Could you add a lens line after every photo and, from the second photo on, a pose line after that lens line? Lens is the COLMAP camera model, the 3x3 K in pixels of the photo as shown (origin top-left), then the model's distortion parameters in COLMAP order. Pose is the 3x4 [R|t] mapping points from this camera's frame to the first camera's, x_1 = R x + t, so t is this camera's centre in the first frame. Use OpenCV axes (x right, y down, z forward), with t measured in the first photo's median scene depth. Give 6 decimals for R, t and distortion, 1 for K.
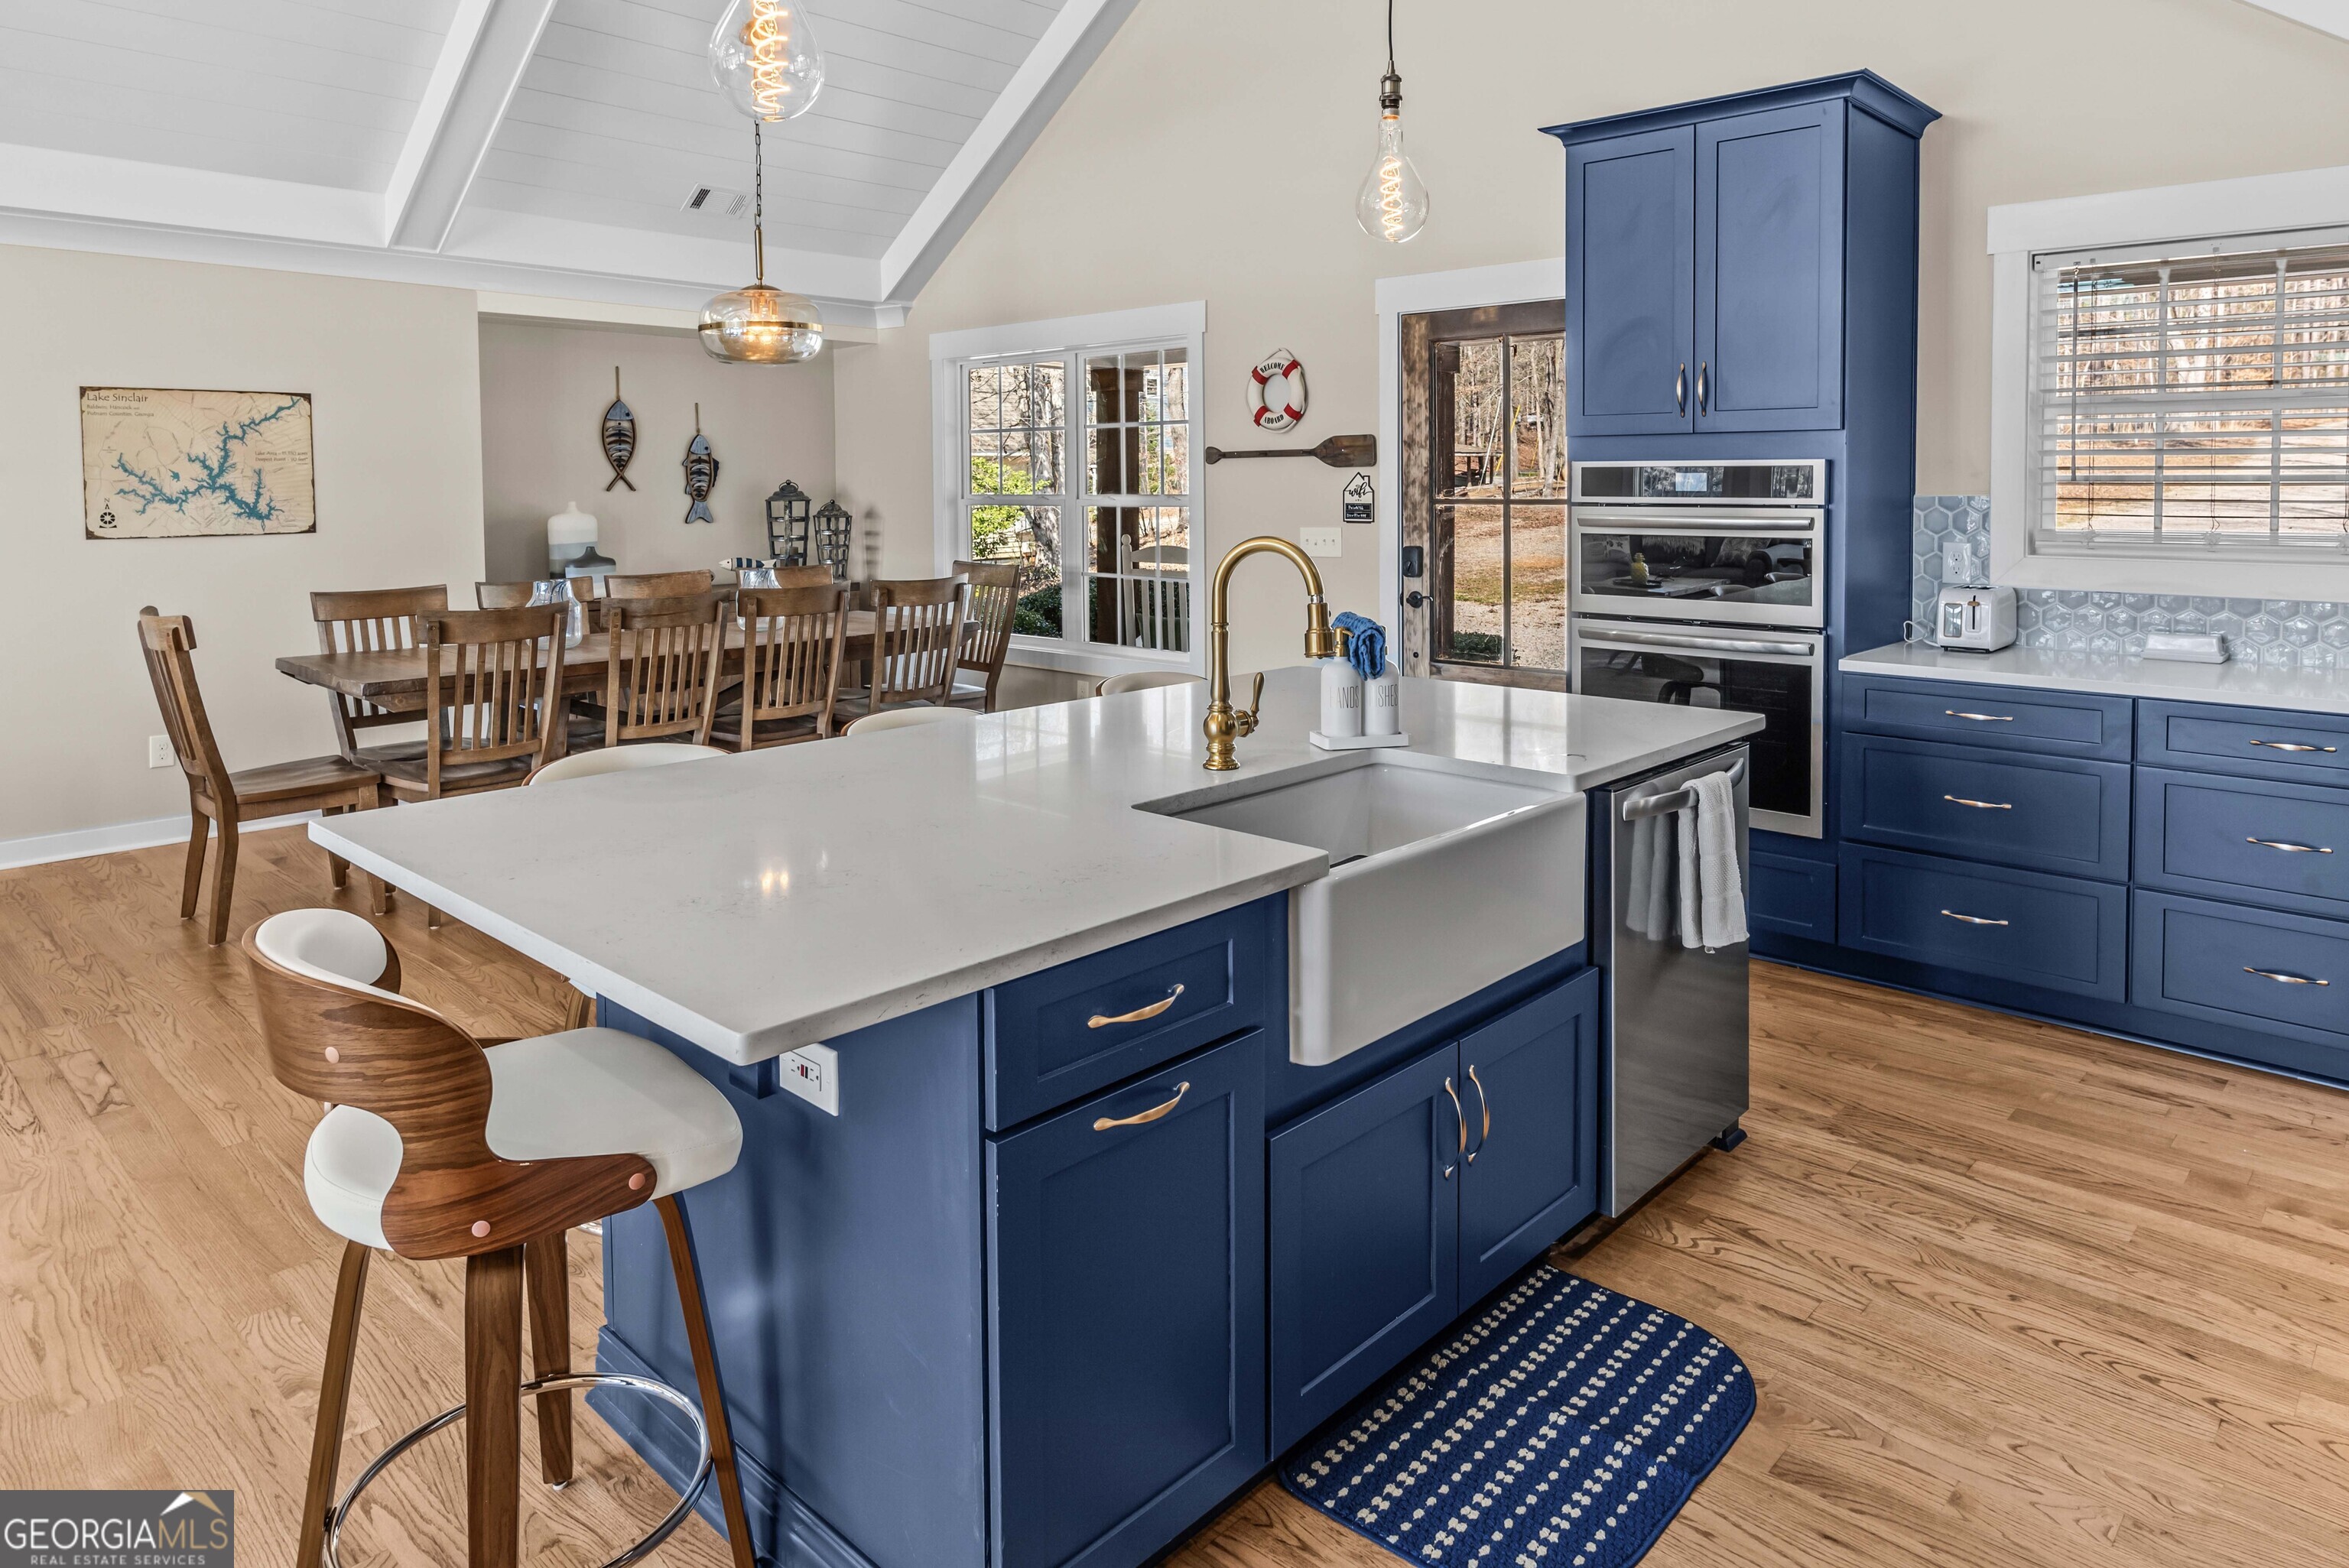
lens RADIAL K [[1450.2, 0, 1185.2], [0, 1450.2, 525.0], [0, 0, 1]] dist [0.001385, 0.001362]
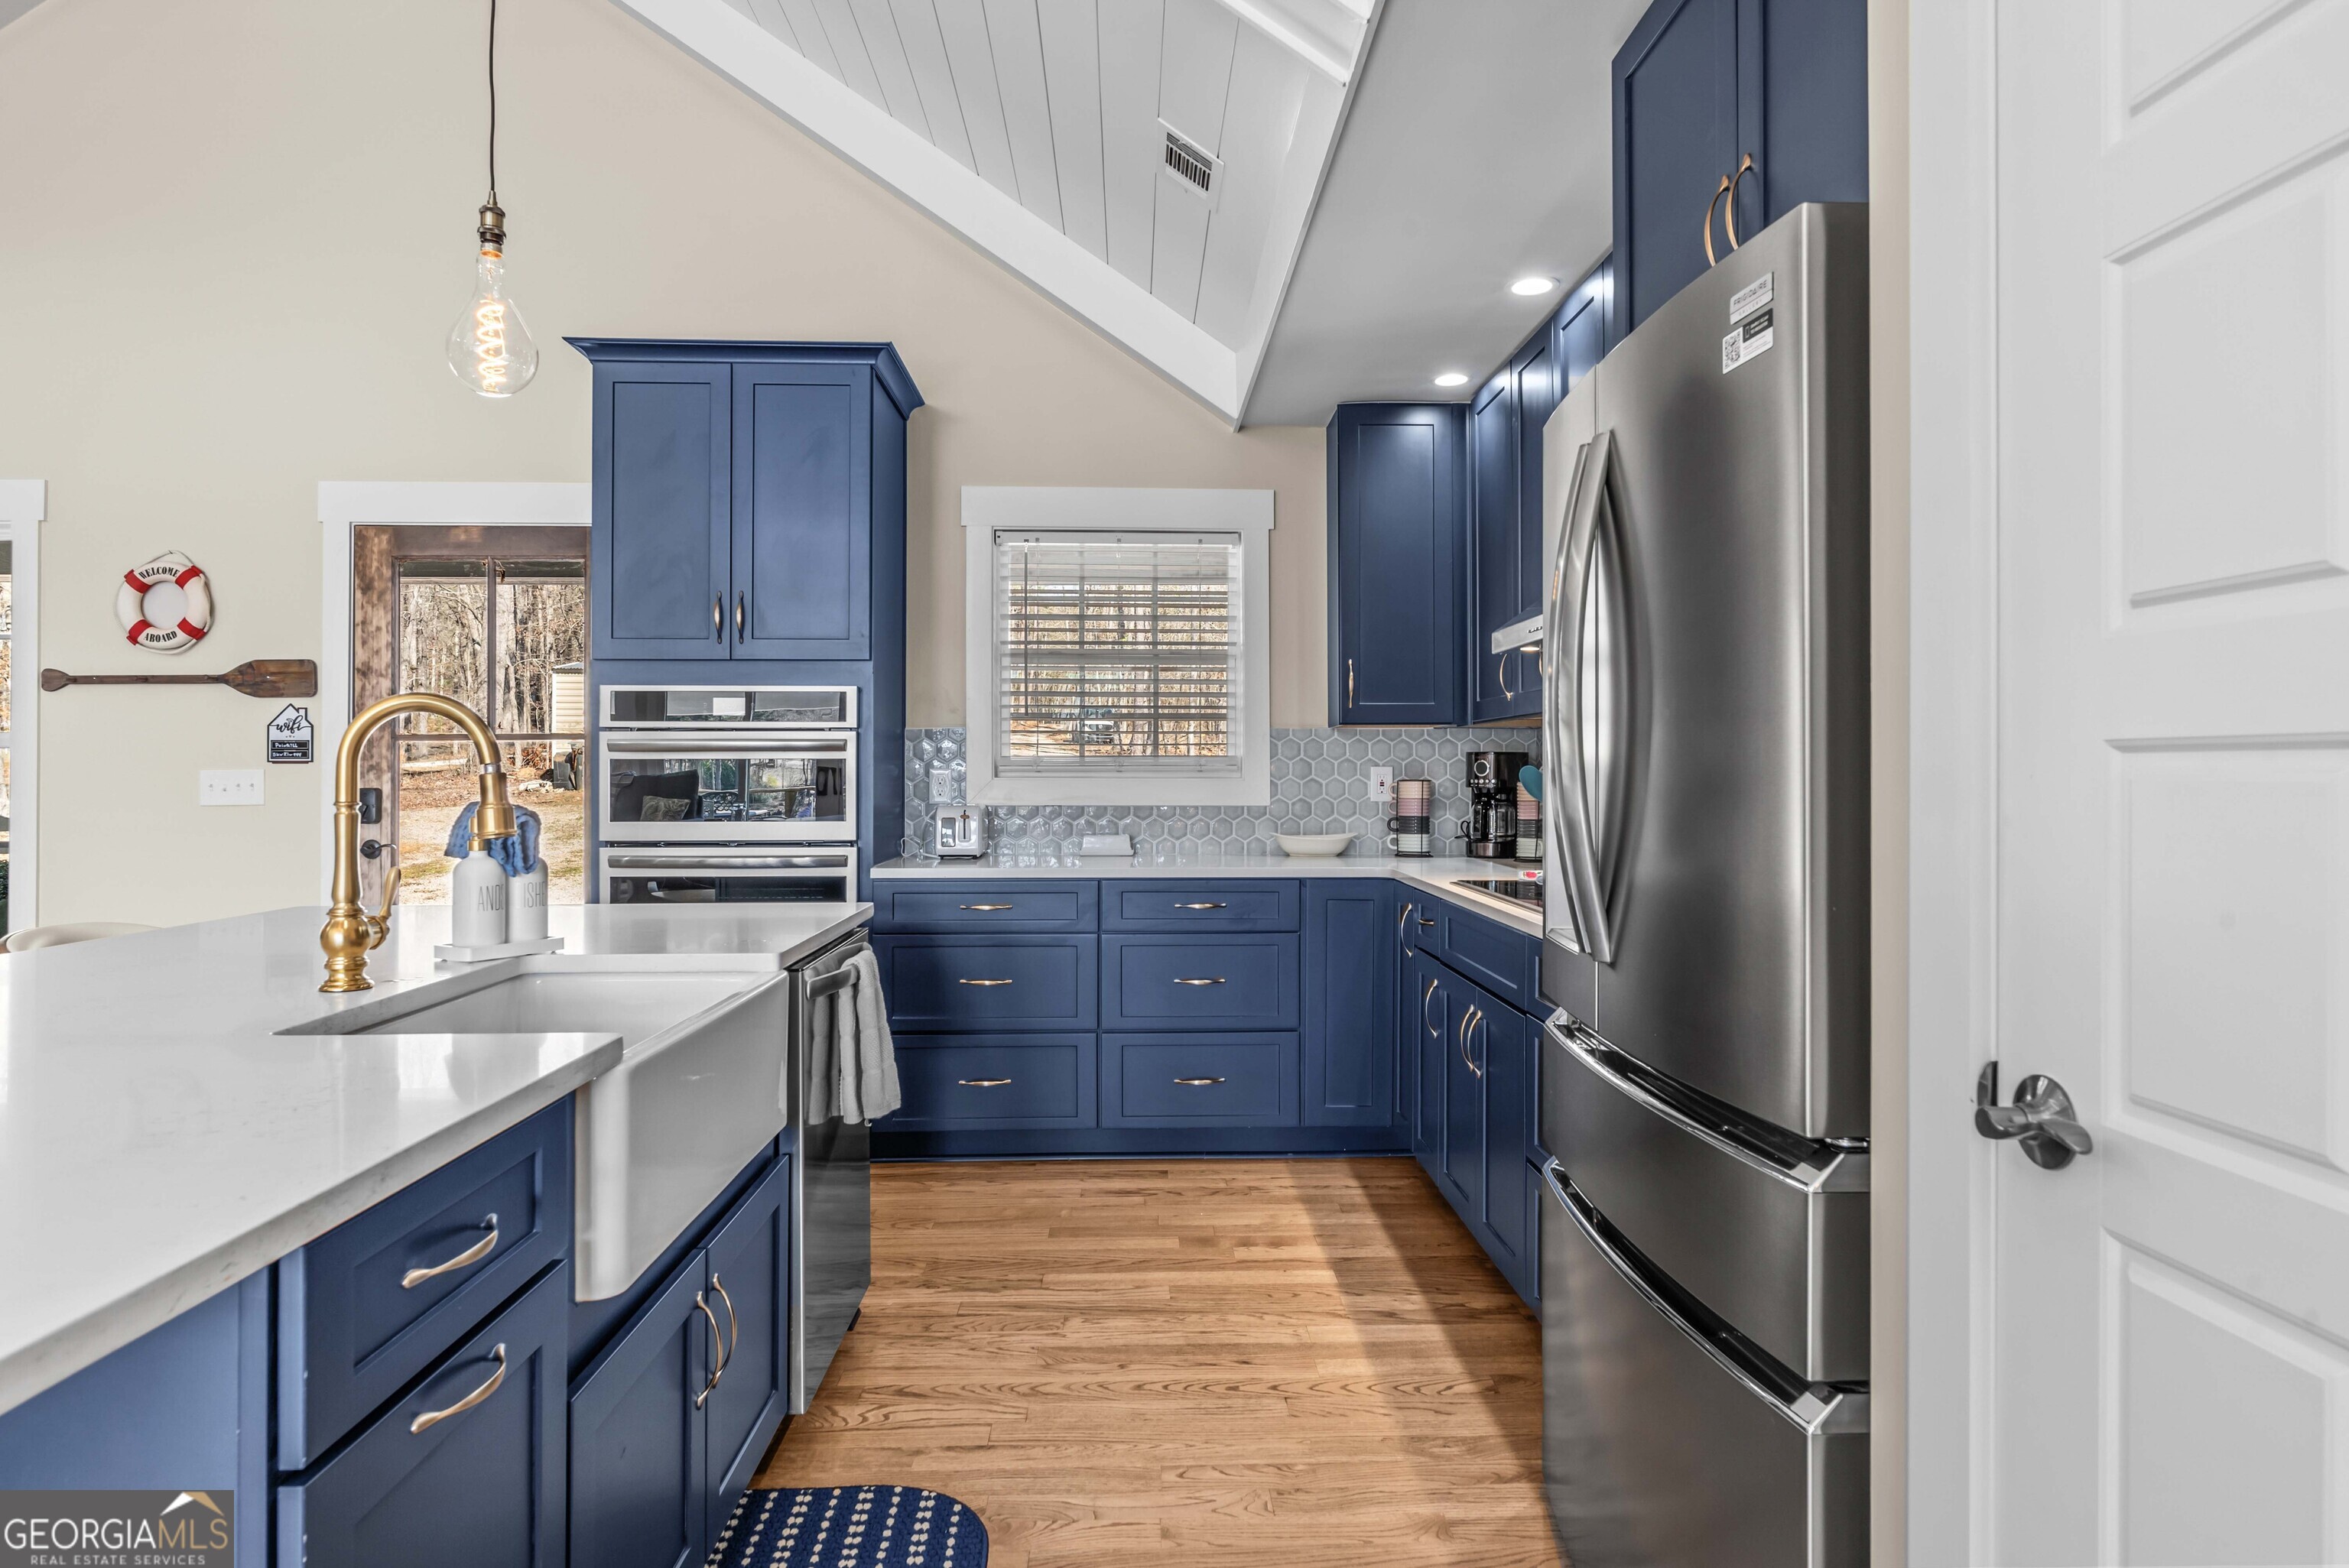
lens RADIAL K [[1356.5, 0, 1176.3], [0, 1356.5, 747.9], [0, 0, 1]] dist [-0.001488, 0.000052]
pose [[0.704226, 0.017621, 0.709757, -0.159320], [0.019196, 0.998854, -0.043844, 0.069747], [-0.709717, 0.044501, 0.703080, 0.150120]]
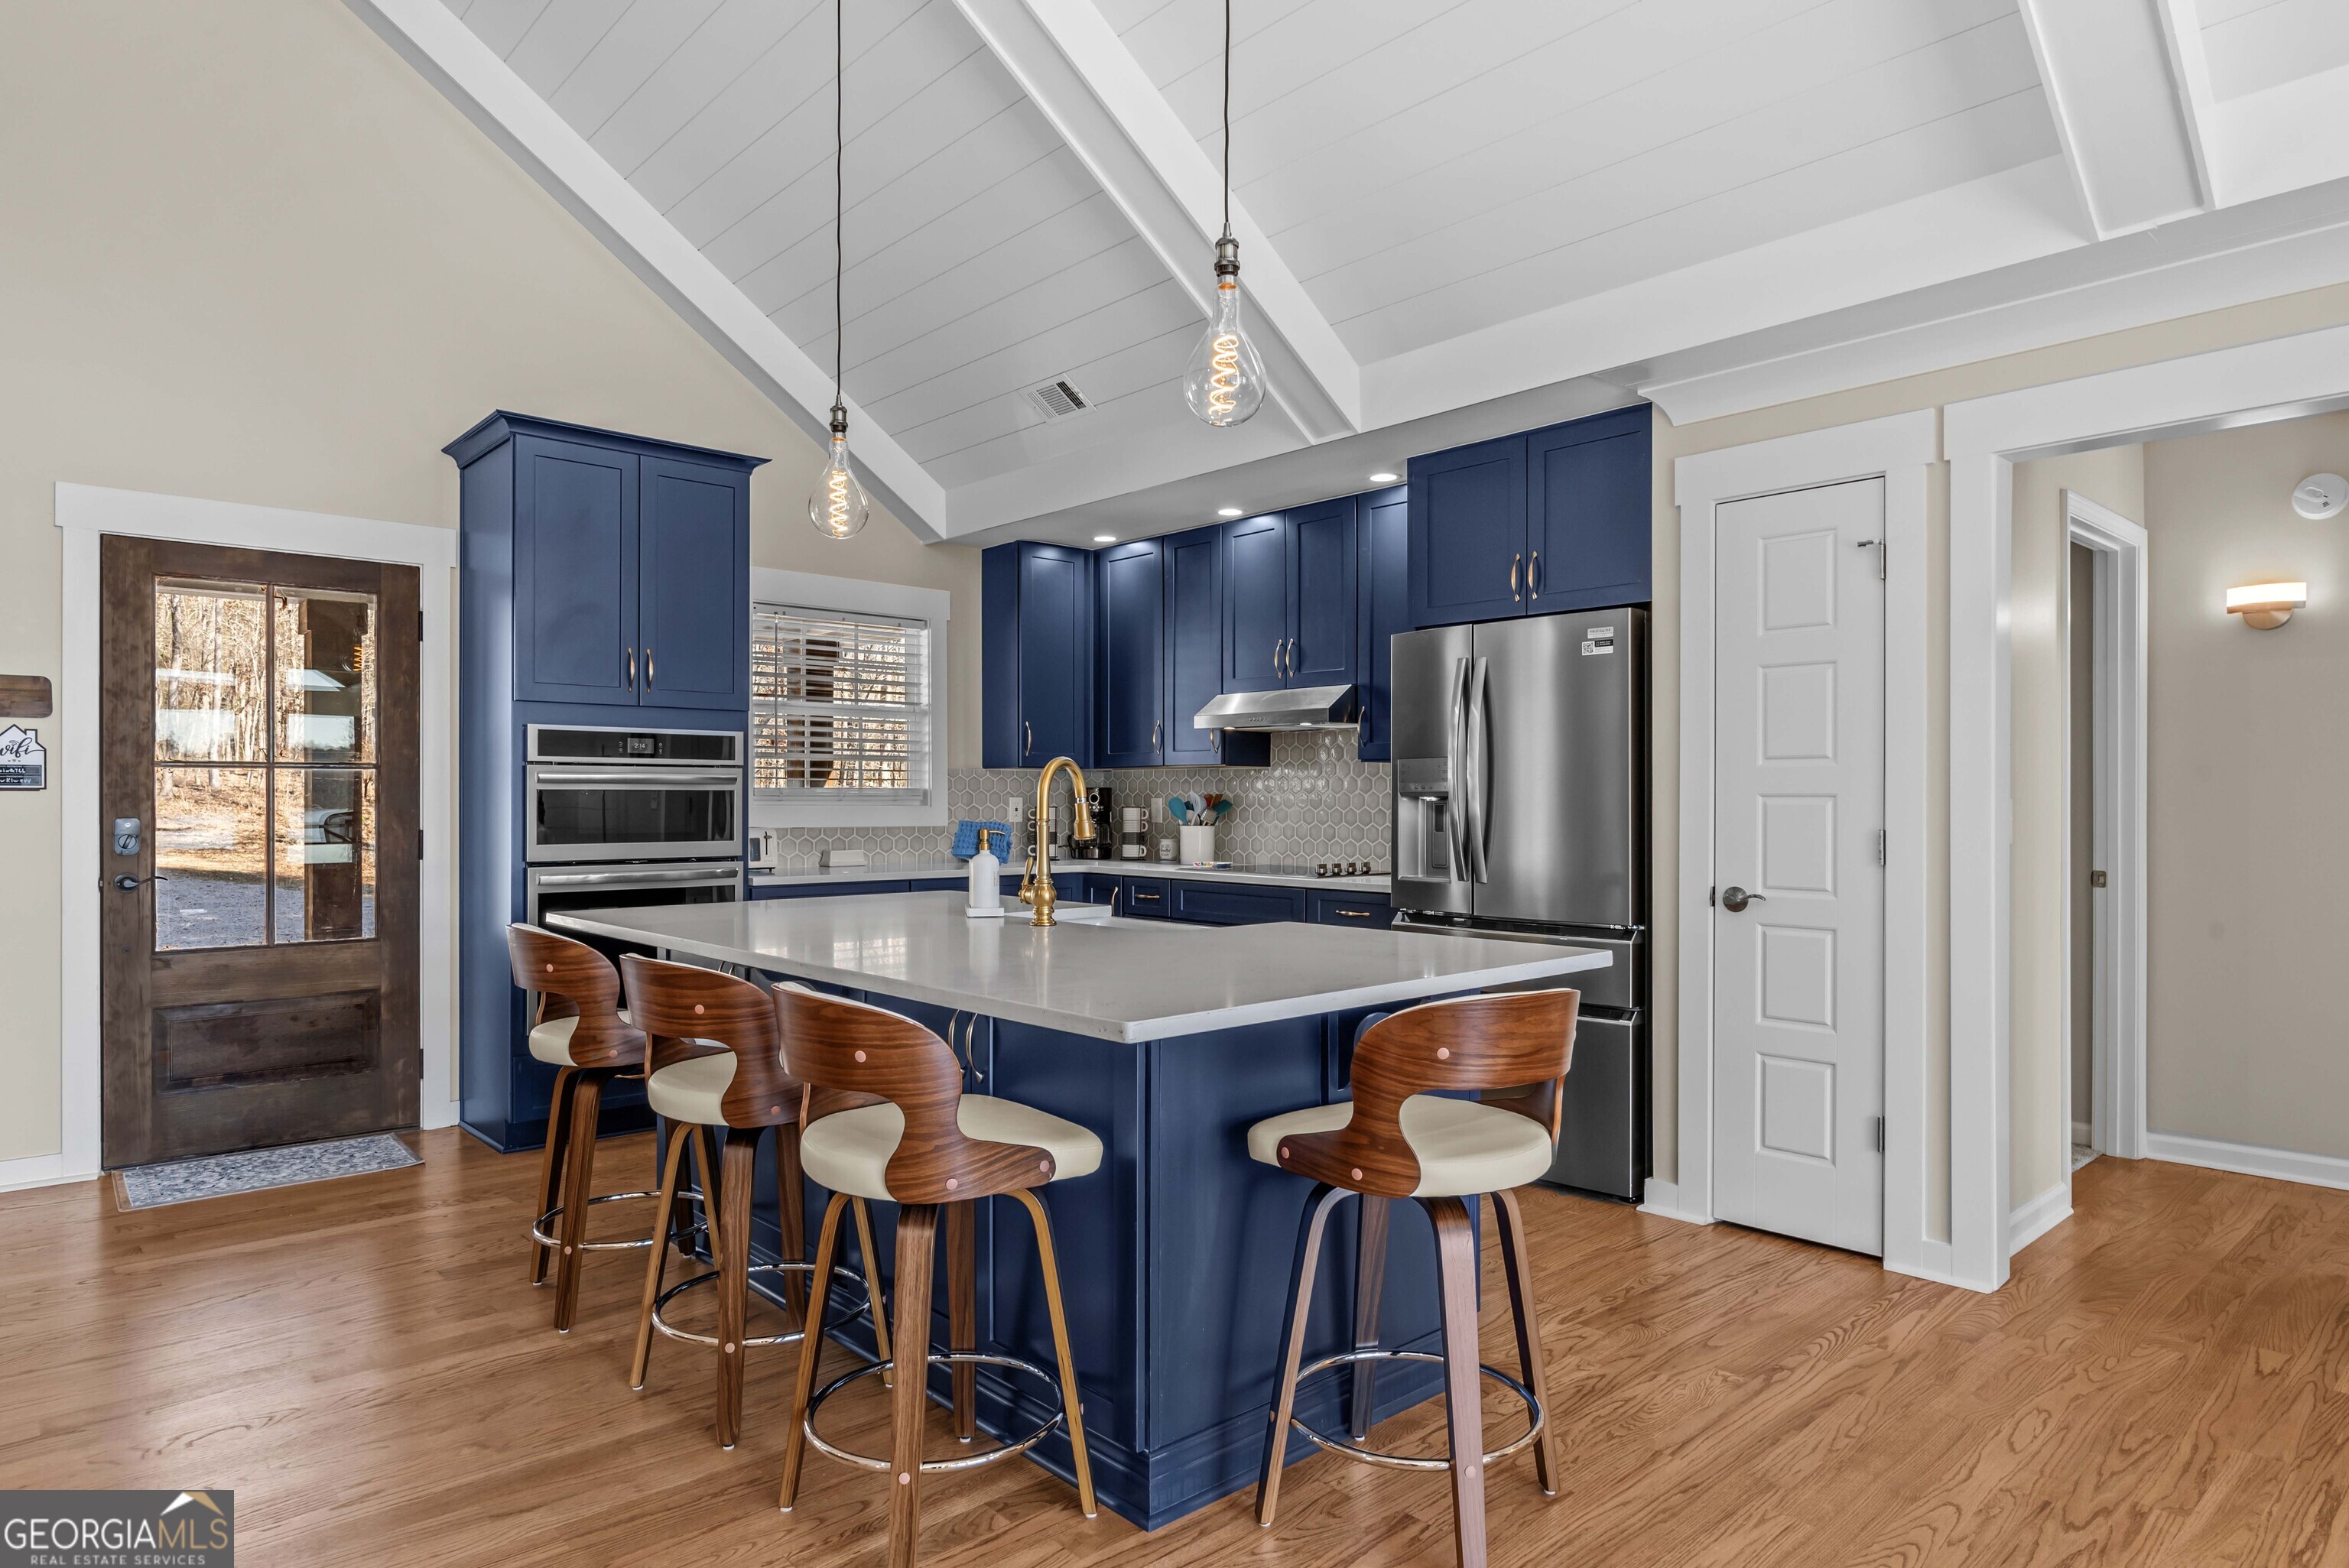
lens RADIAL K [[1356.5, 0, 1176.3], [0, 1356.5, 747.9], [0, 0, 1]] dist [-0.001488, 0.000052]
pose [[0.078464, 0.044399, 0.995928, -1.096881], [0.031115, 0.998412, -0.046961, 0.057855], [-0.996431, 0.034673, 0.076958, 0.683078]]
